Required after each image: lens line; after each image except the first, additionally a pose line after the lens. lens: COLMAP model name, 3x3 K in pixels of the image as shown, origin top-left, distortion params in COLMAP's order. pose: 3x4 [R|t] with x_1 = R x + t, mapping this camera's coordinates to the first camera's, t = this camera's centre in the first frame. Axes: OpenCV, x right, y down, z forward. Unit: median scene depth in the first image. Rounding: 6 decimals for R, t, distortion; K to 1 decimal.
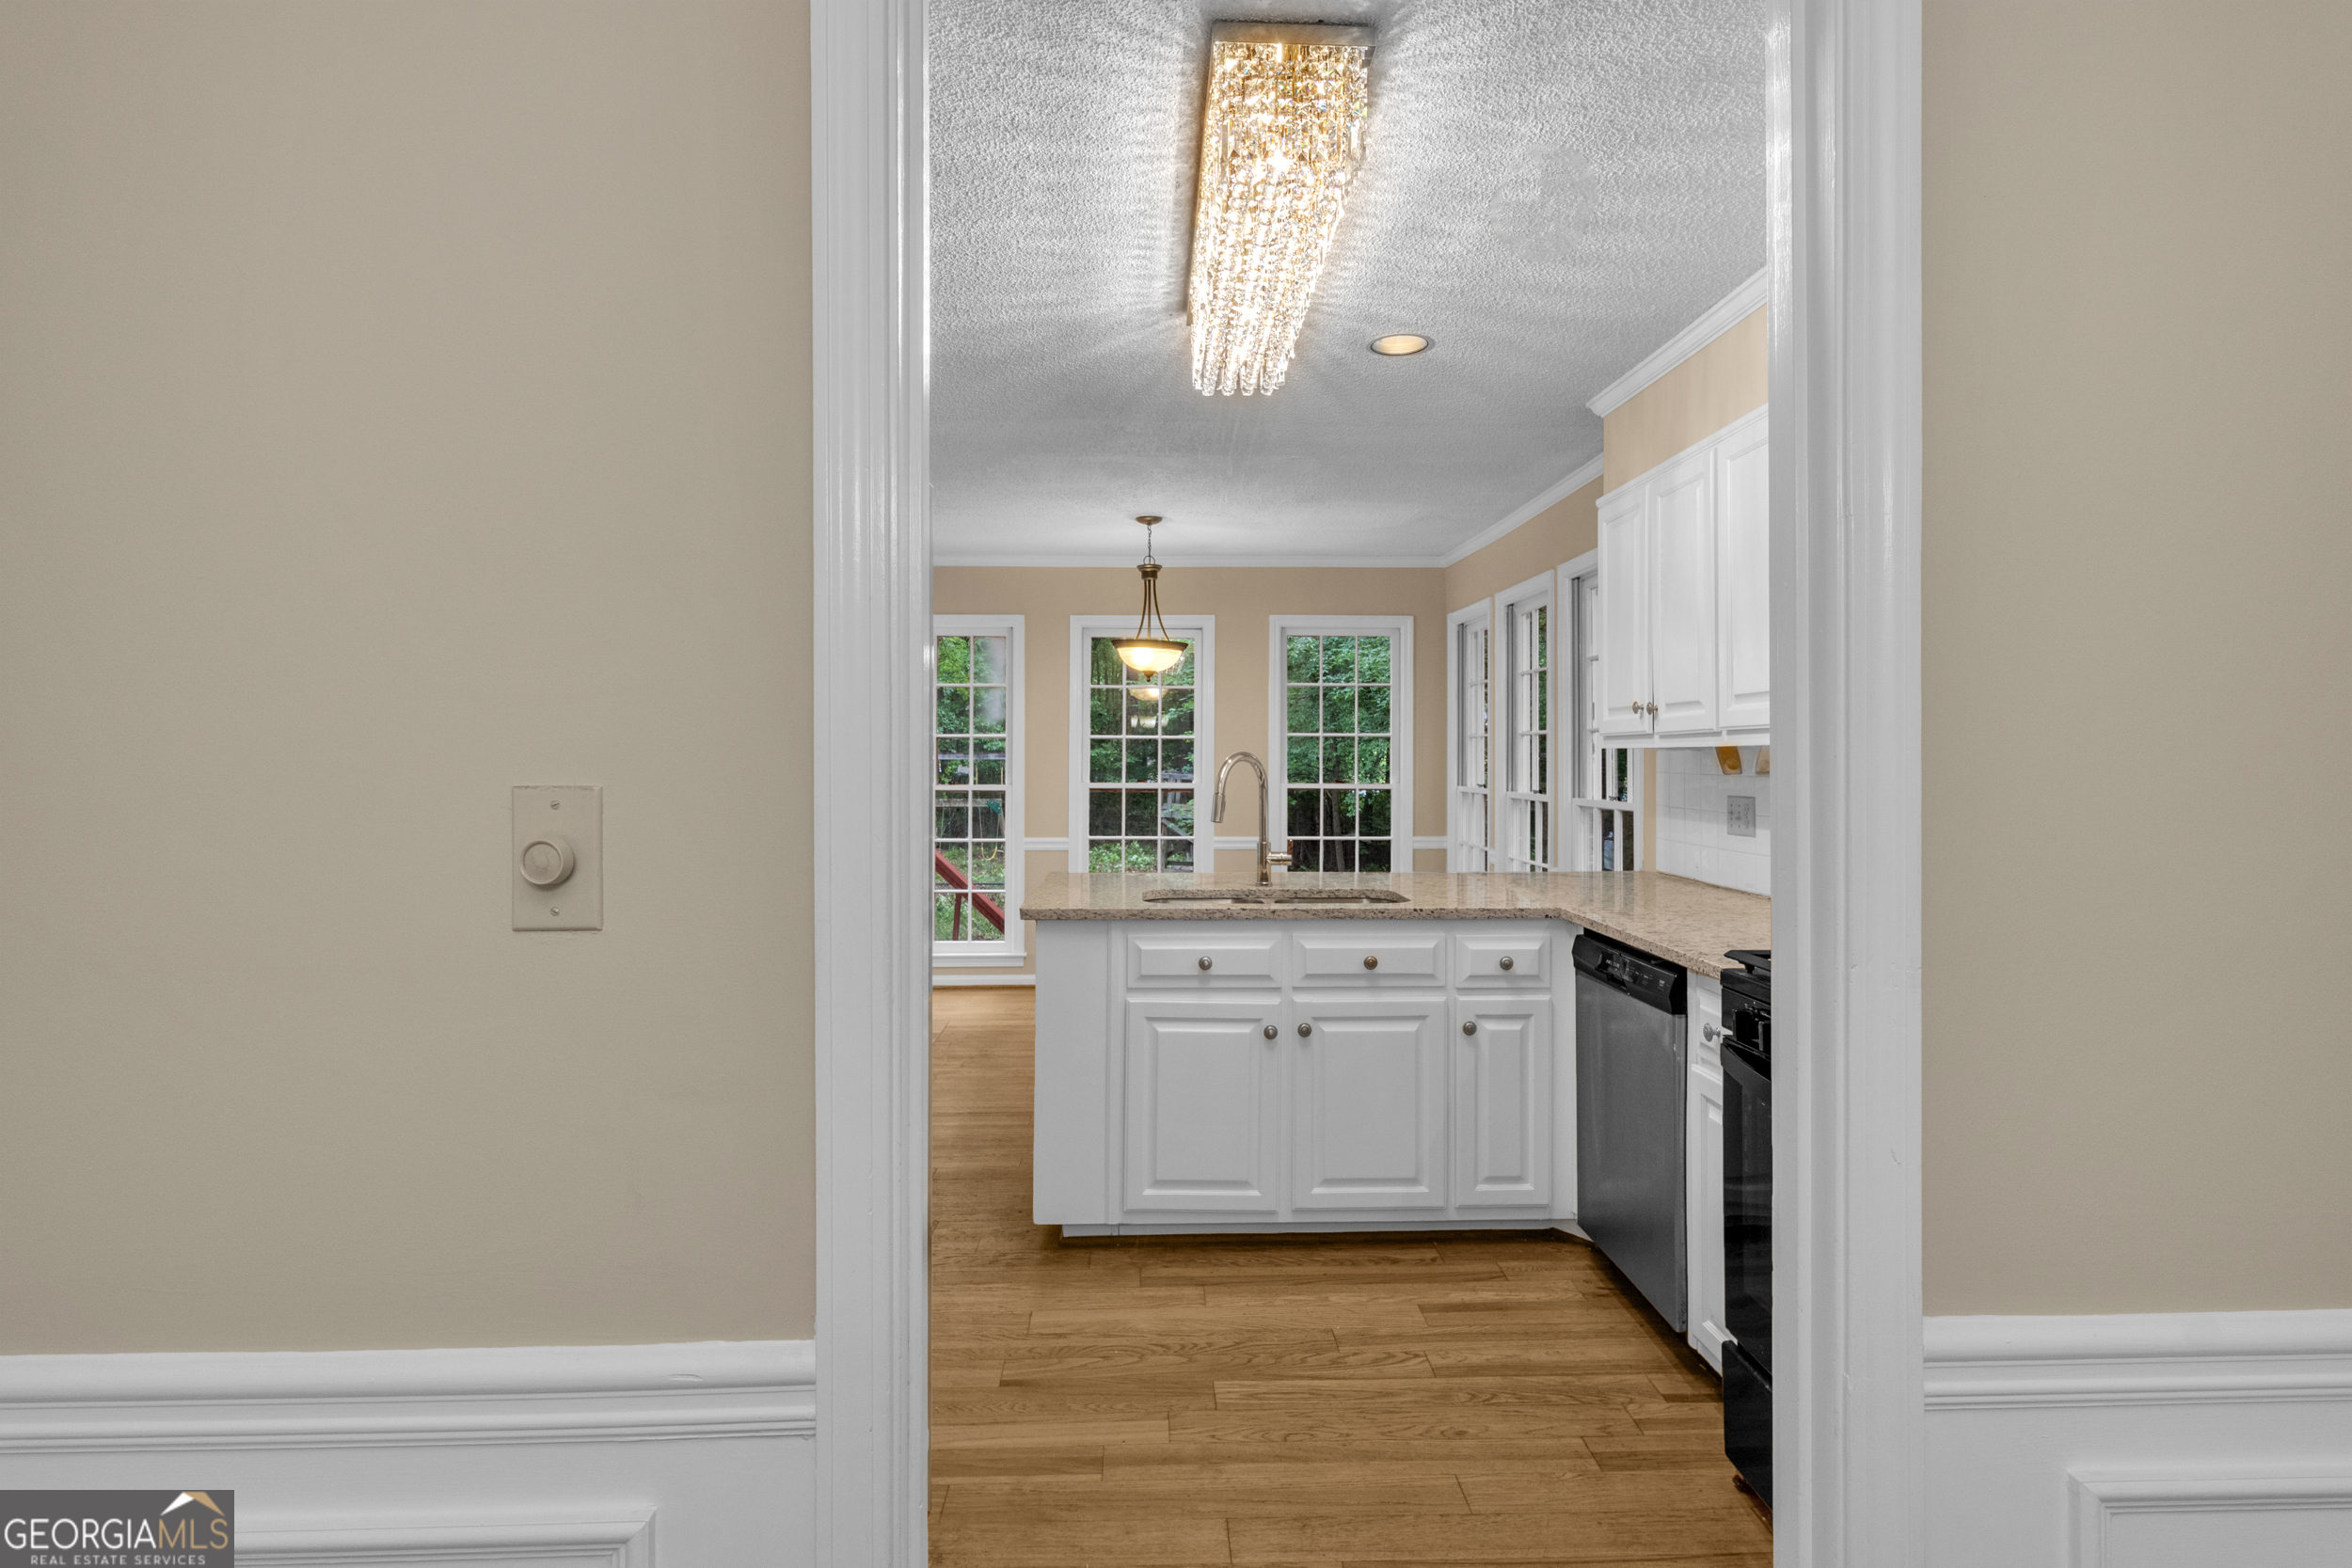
lens RADIAL K [[1220.5, 0, 1175.9], [0, 1220.5, 767.8], [0, 0, 1]] dist [0.029254, 0.000298]
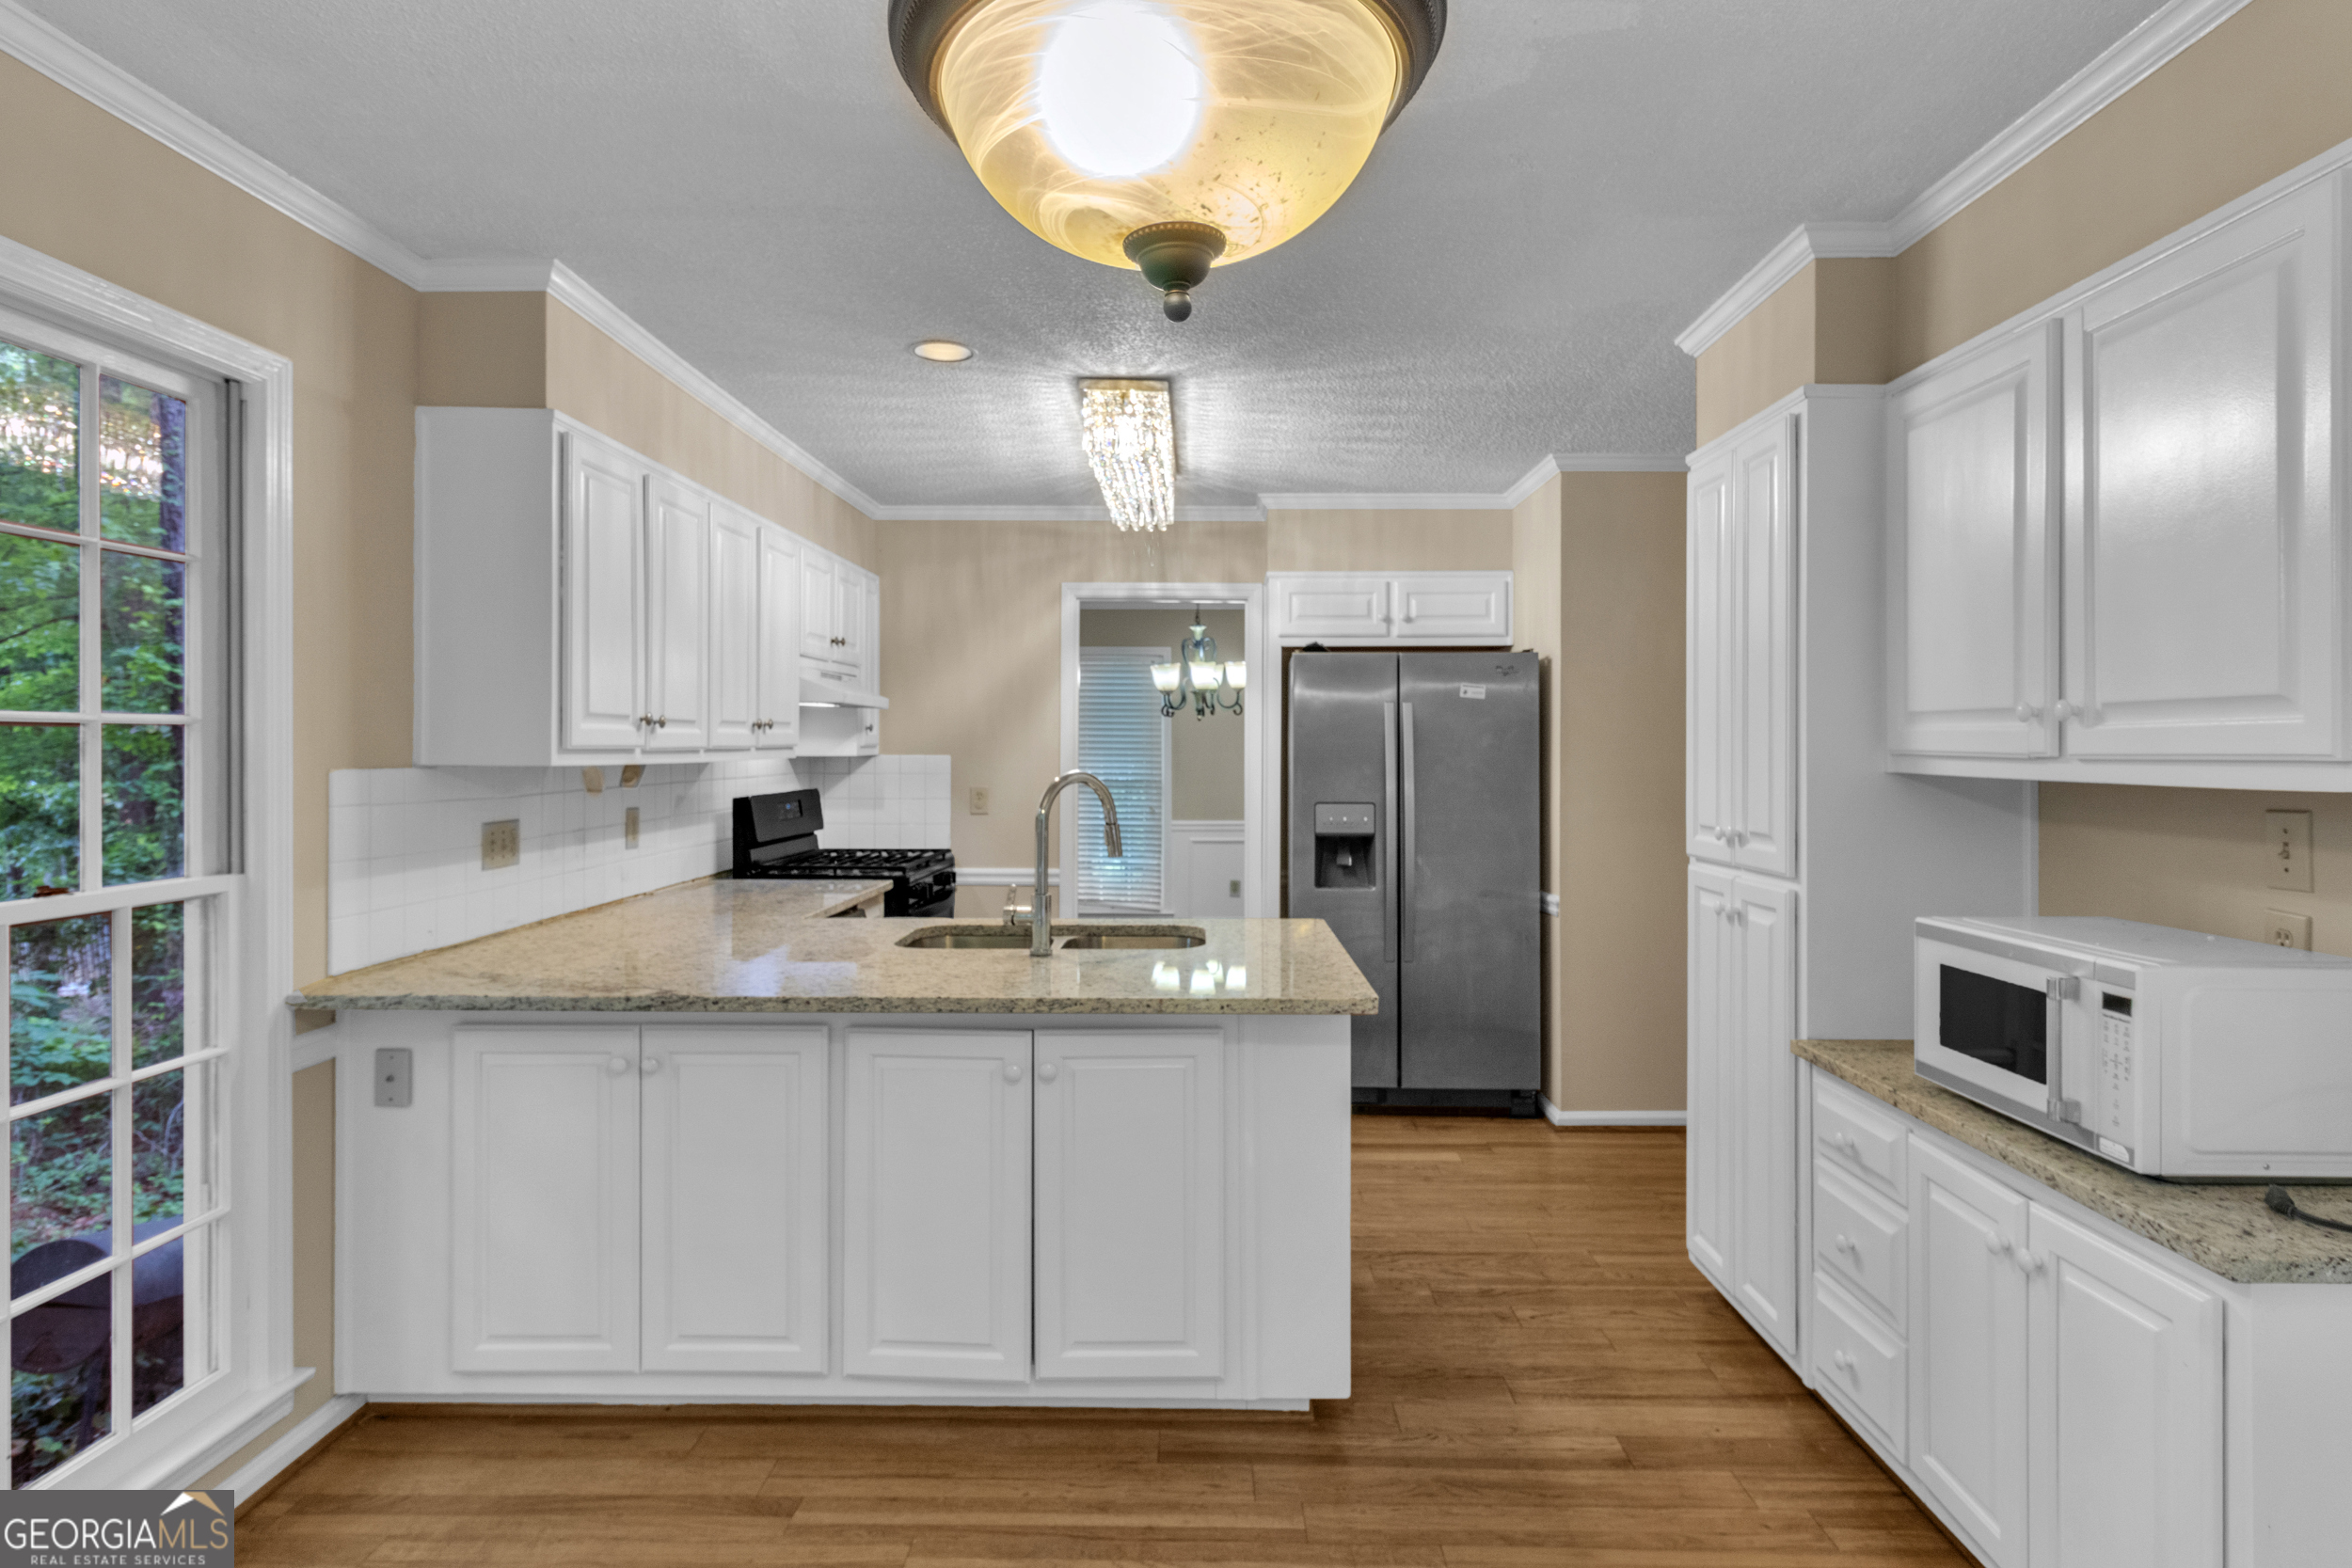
lens RADIAL K [[1220.5, 0, 1191.4], [0, 1220.5, 761.3], [0, 0, 1]] dist [0.029254, 0.000298]
pose [[-0.999376, 0.001657, 0.035275, -0.048214], [0.002321, 0.999821, 0.018779, -0.033004], [-0.035237, 0.018849, -0.999201, 1.835818]]
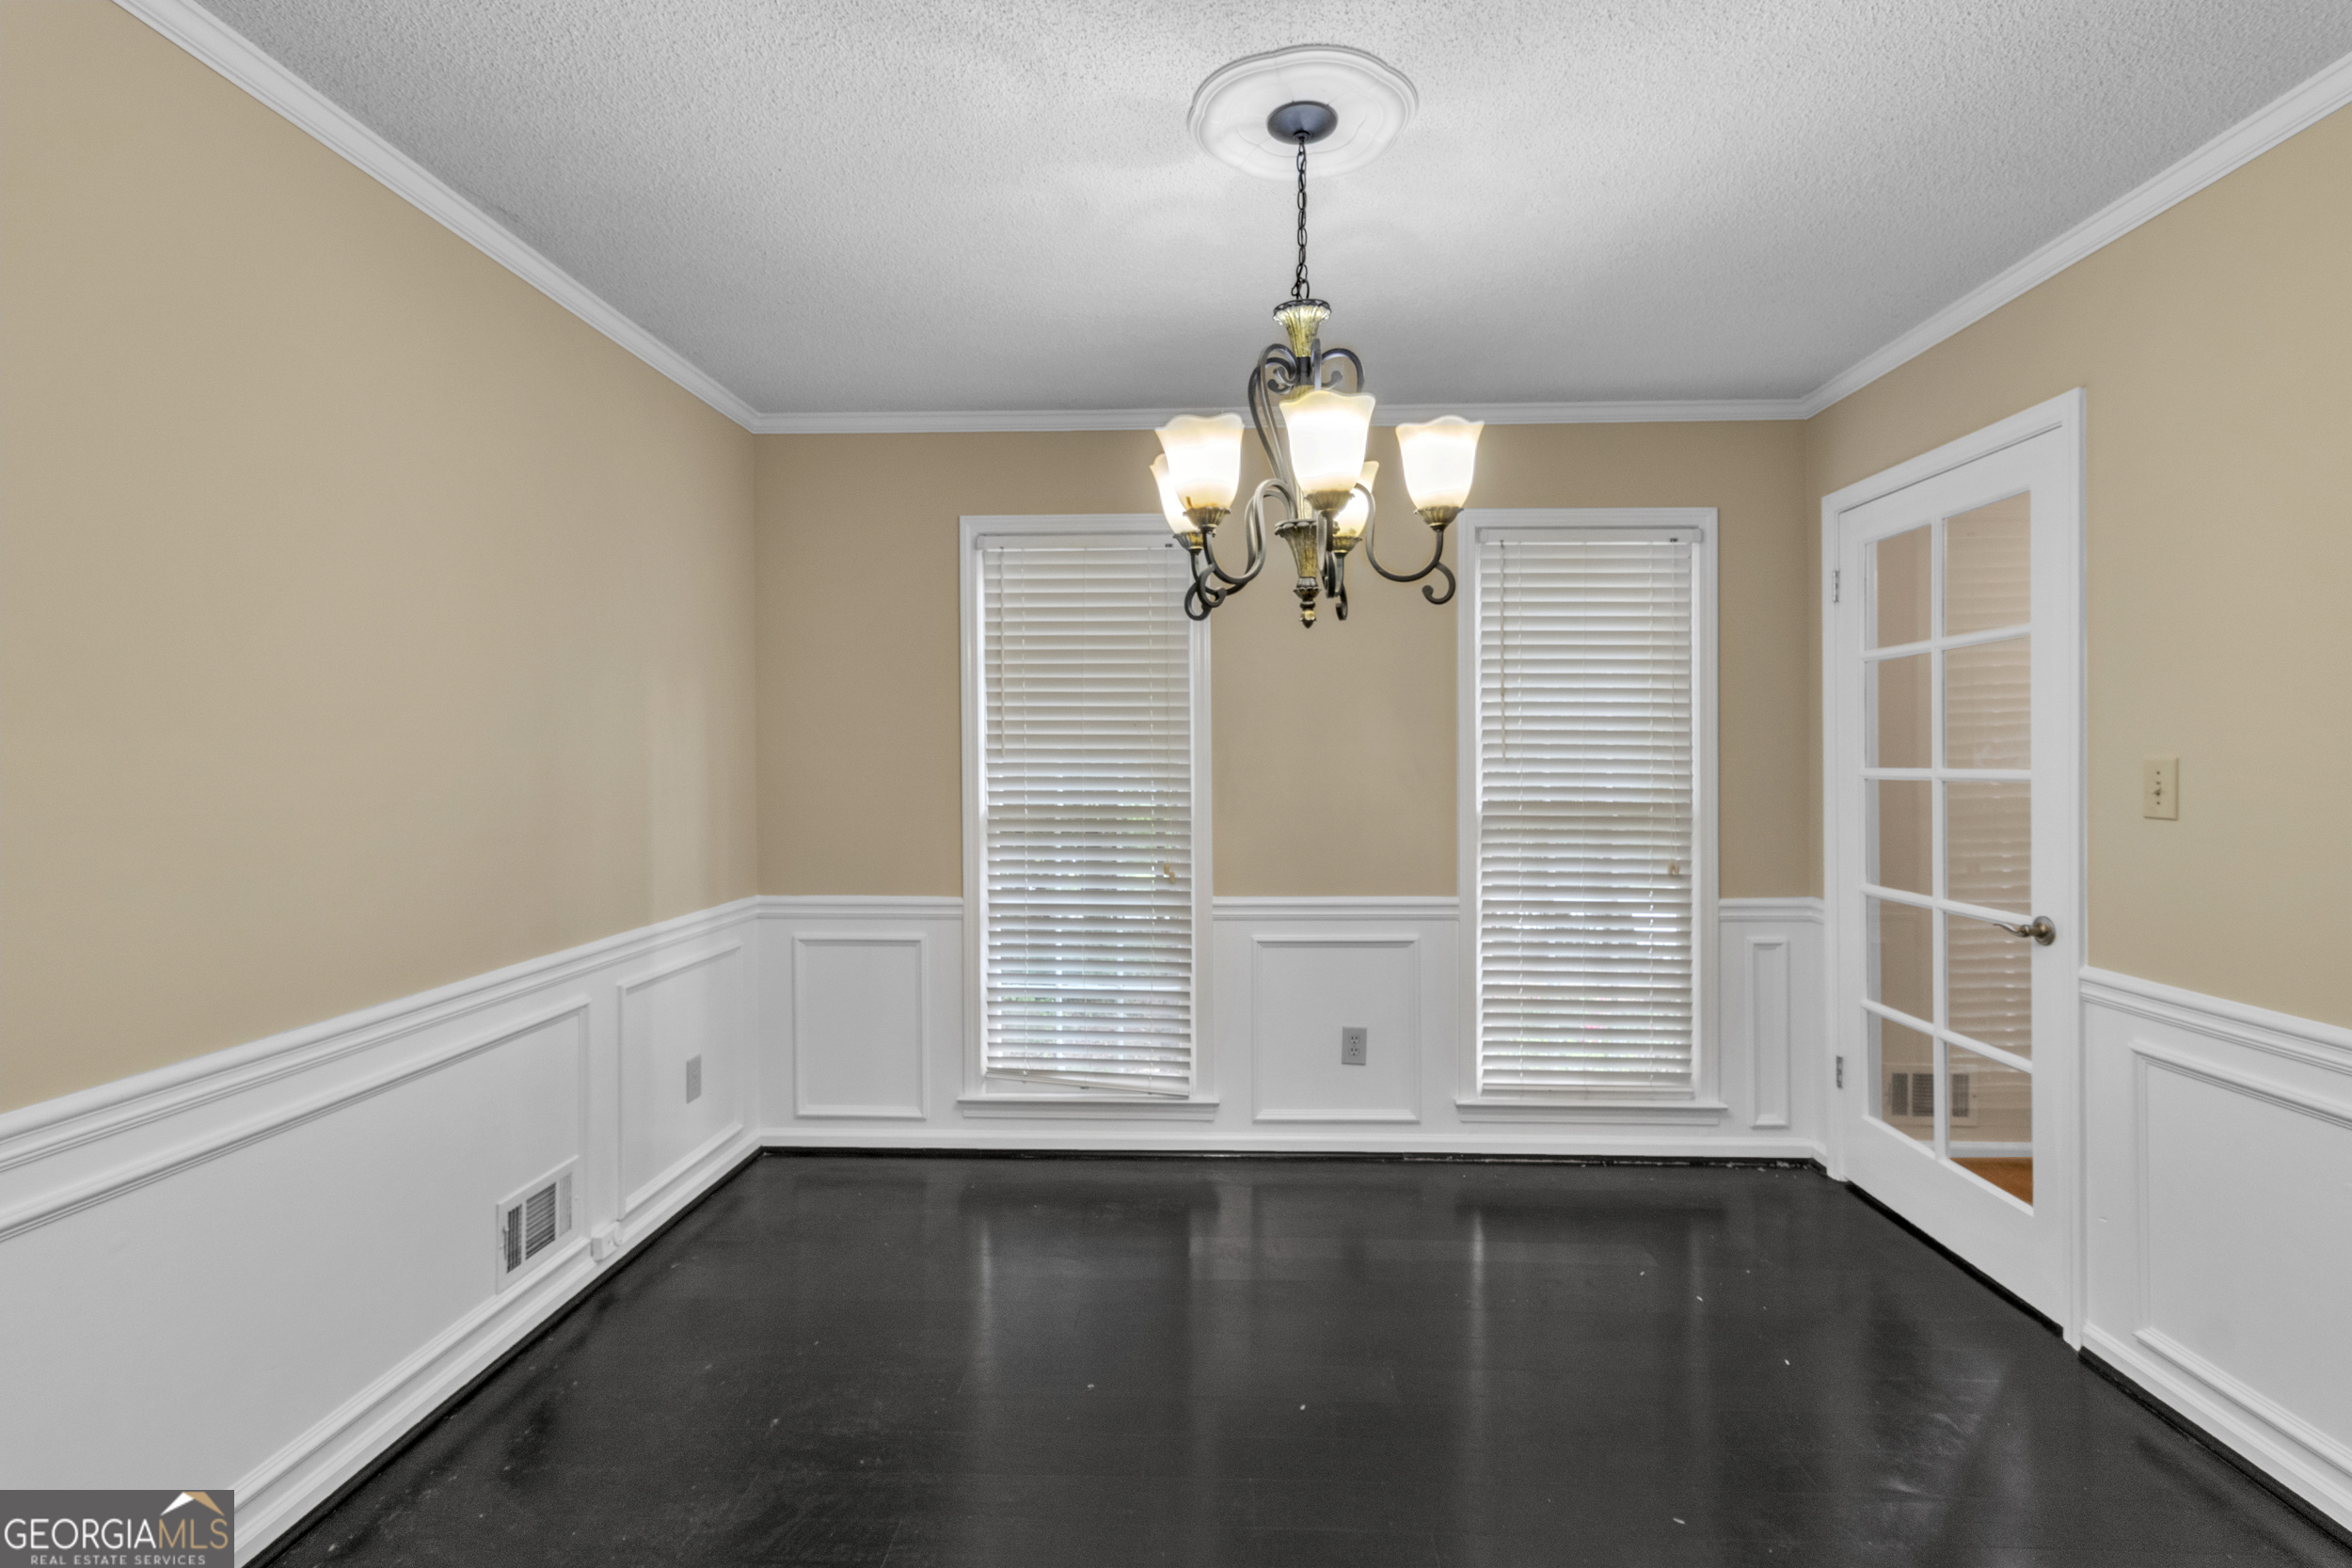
lens RADIAL K [[1116.3, 0, 1179.0], [0, 1116.3, 784.3], [0, 0, 1]] dist [0.012909, -0.000731]
pose [[-0.997059, 0.003225, 0.076569, 0.031793], [0.005105, 0.999690, 0.024375, 0.004749], [-0.076466, 0.024695, -0.996766, 0.373842]]
